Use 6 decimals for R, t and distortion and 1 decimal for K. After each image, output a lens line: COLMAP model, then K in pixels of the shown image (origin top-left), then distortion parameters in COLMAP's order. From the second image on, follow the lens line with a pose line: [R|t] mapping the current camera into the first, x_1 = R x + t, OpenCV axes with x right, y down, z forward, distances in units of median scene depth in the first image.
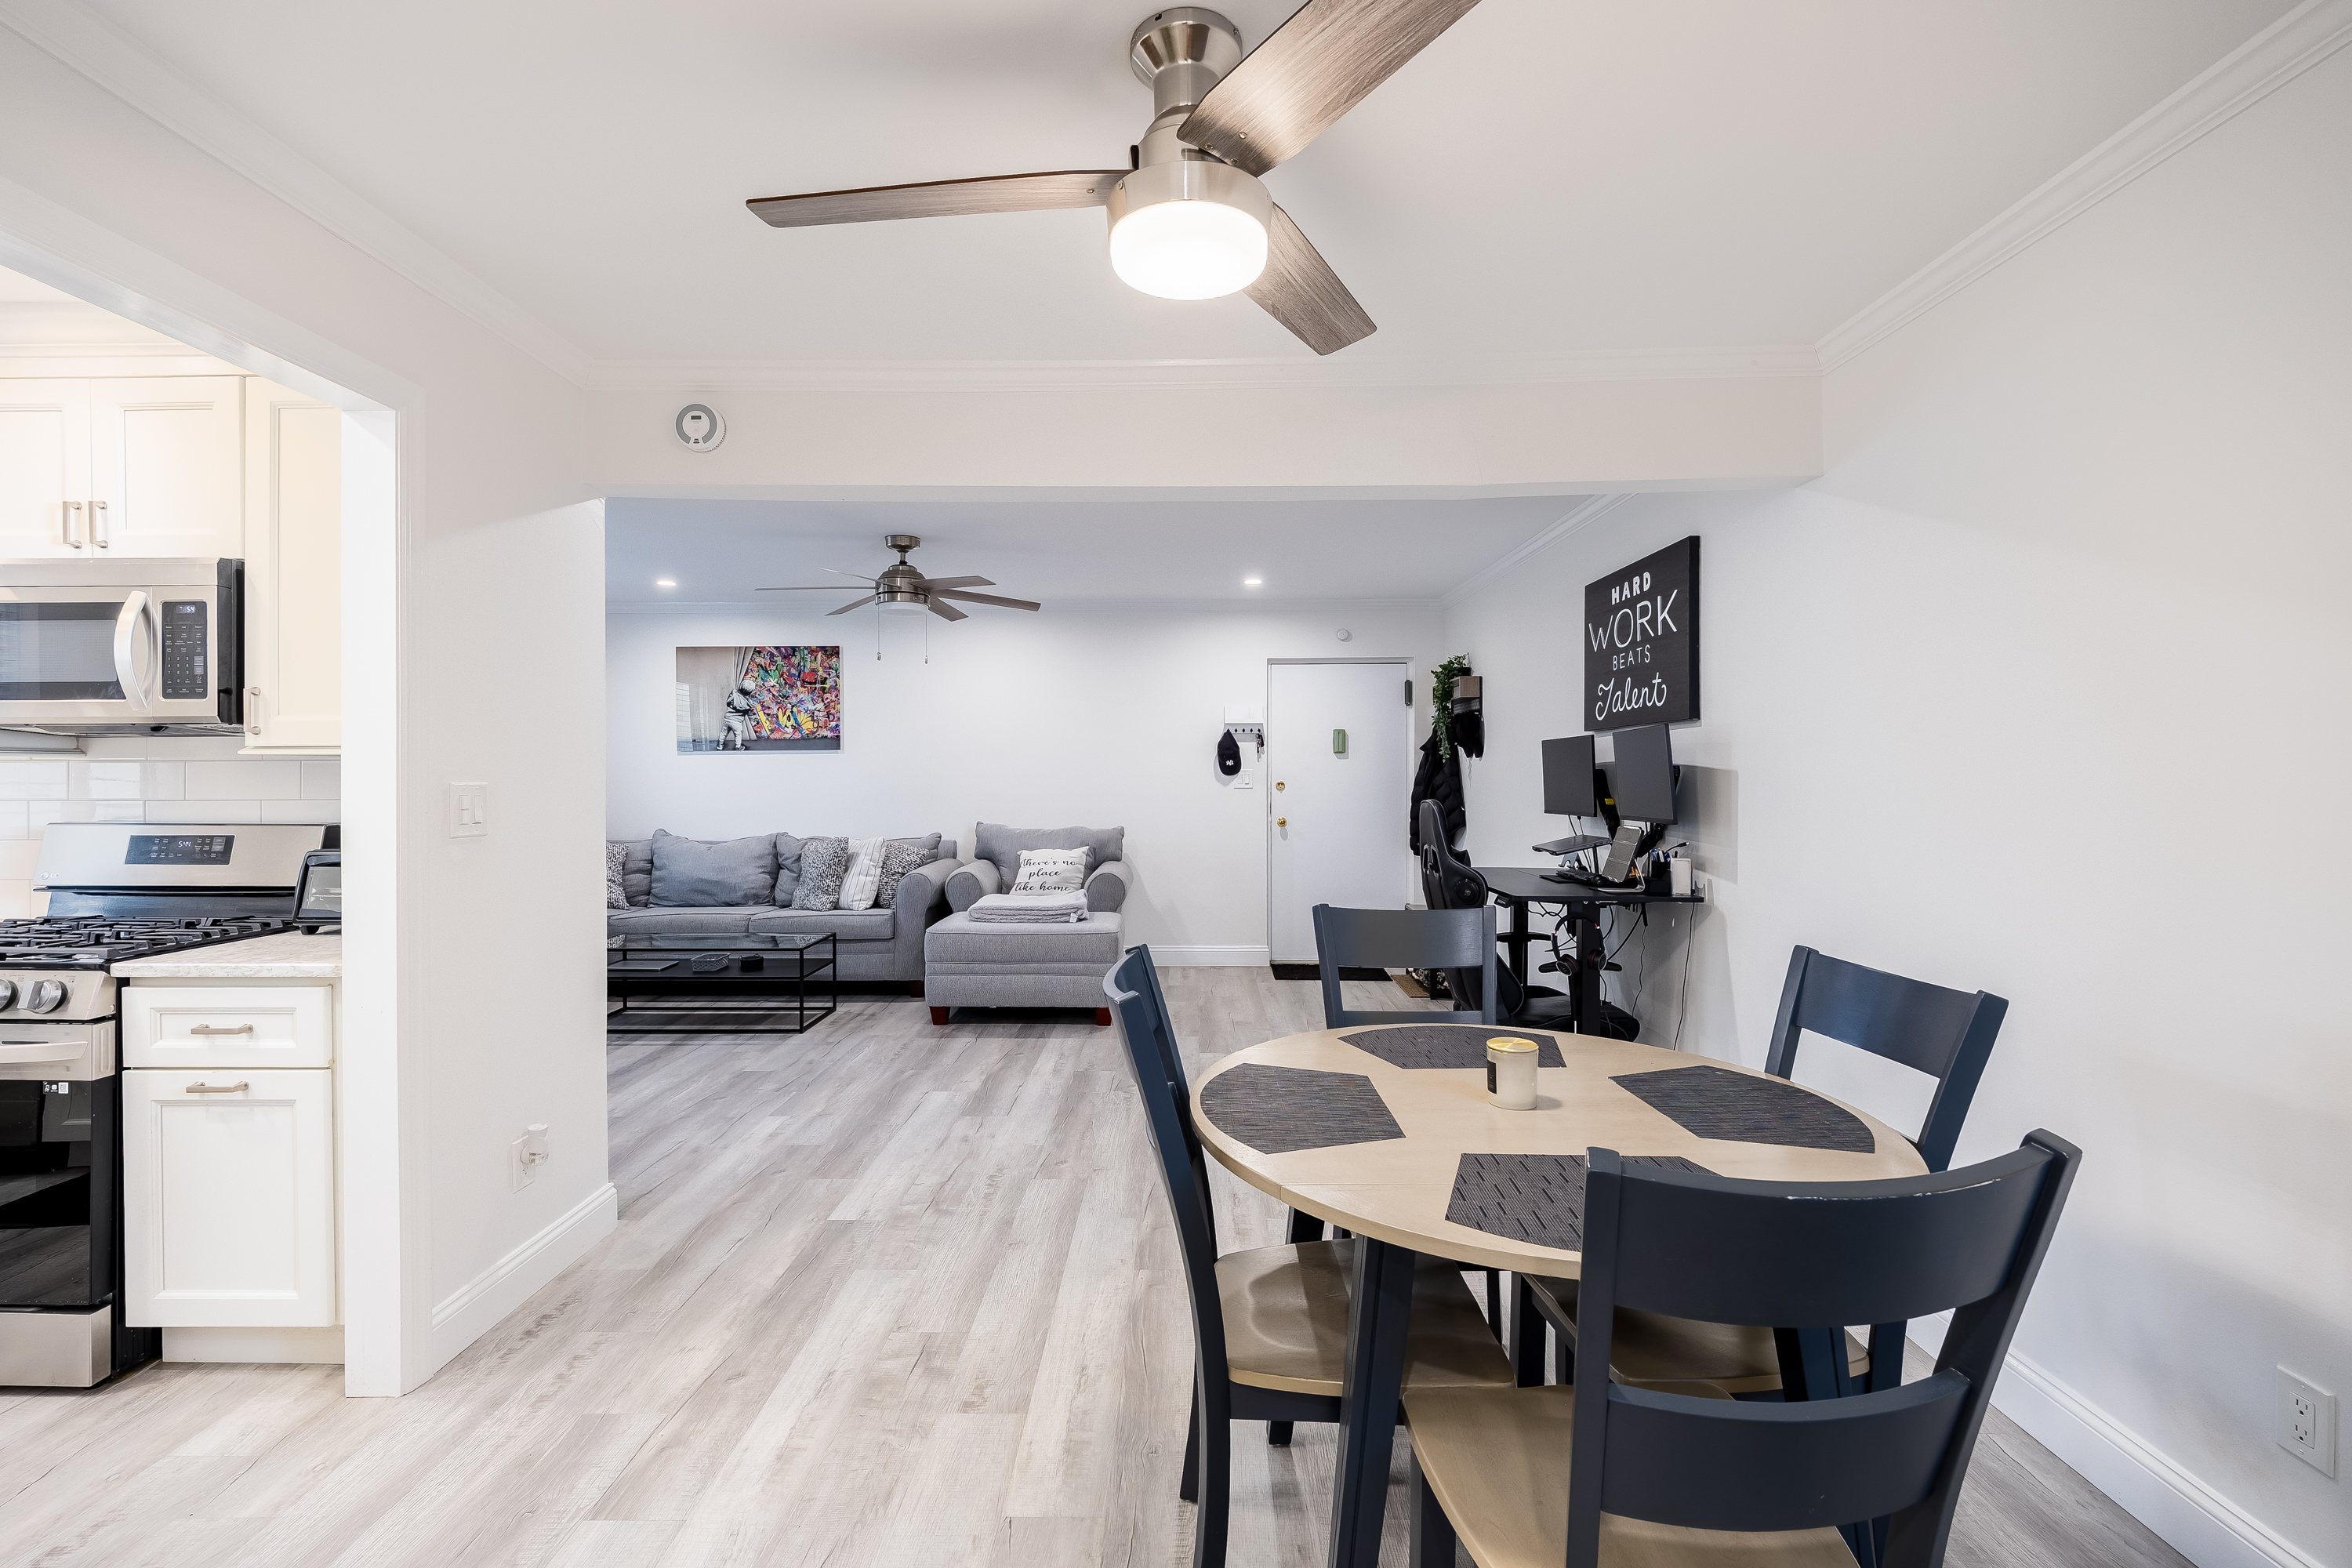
lens RADIAL K [[1054.2, 0, 1172.5], [0, 1054.2, 777.0], [0, 0, 1]] dist [0.004139, -0.003509]
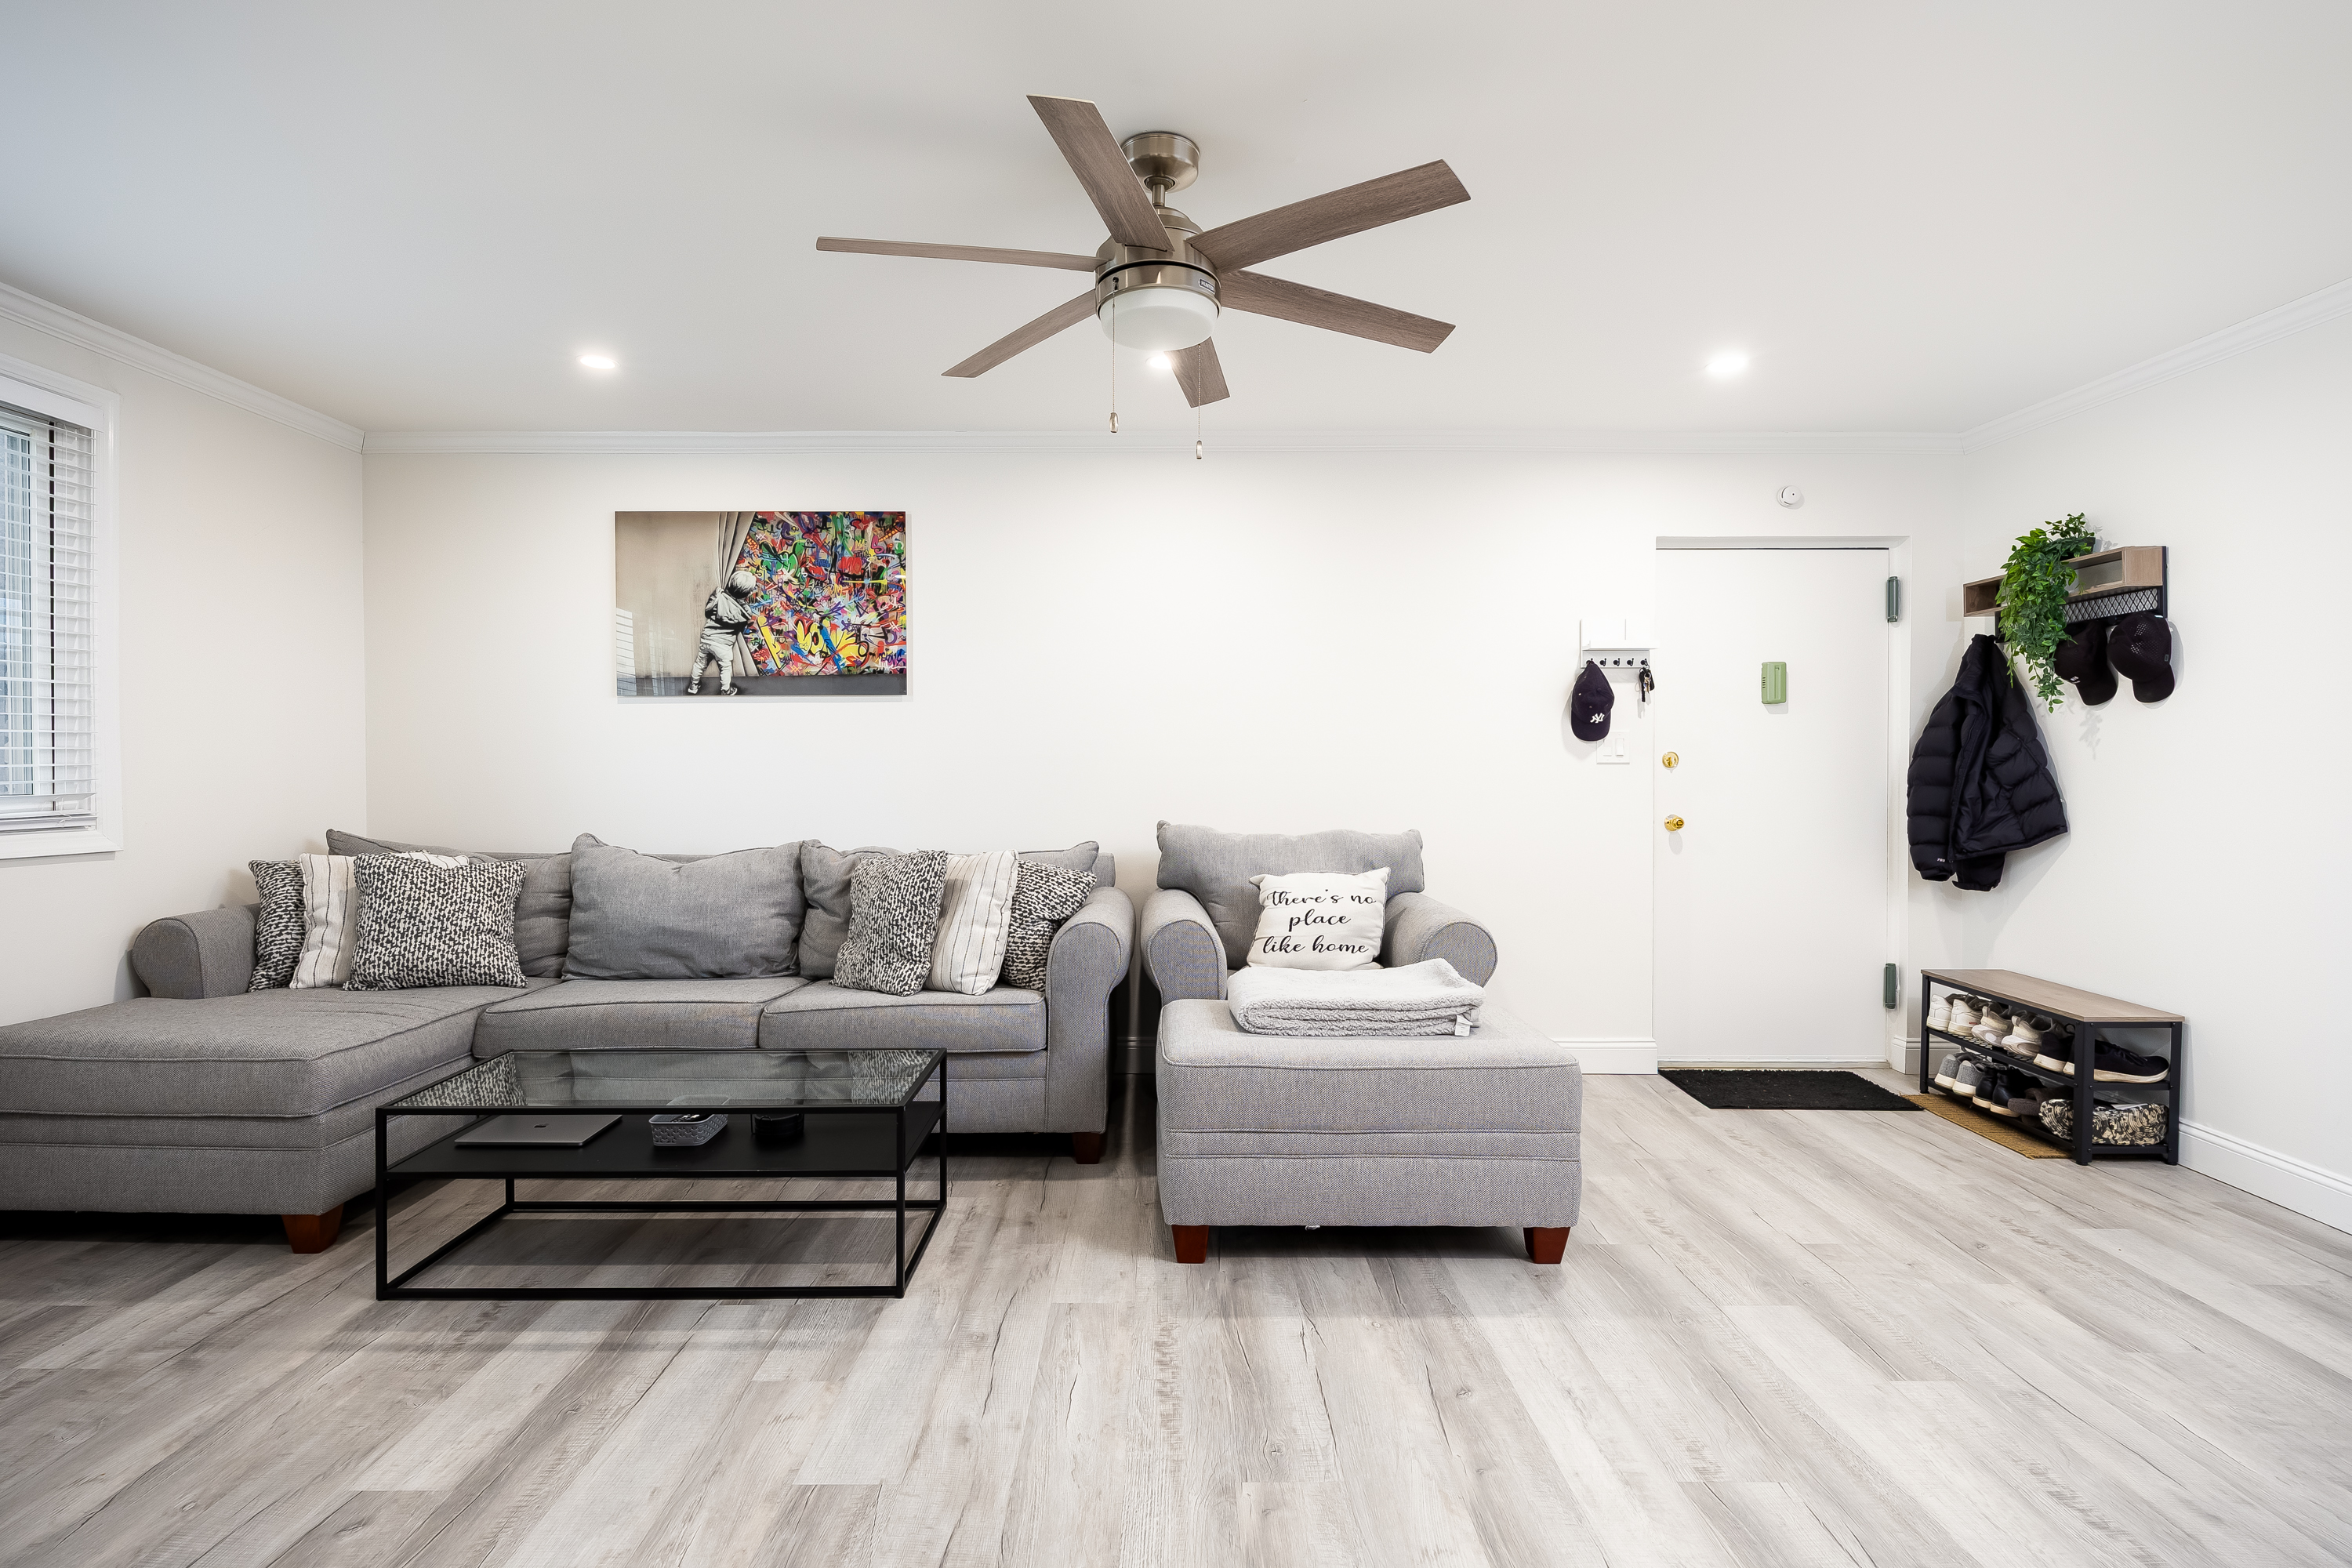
lens RADIAL K [[1123.4, 0, 1179.5], [0, 1123.4, 778.5], [0, 0, 1]] dist [-0.001023, -0.001626]
pose [[0.999681, 0.001955, 0.025161, -0.210375], [-0.002098, 0.999982, 0.005677, 0.018173], [-0.025150, -0.005728, 0.999667, 0.448320]]
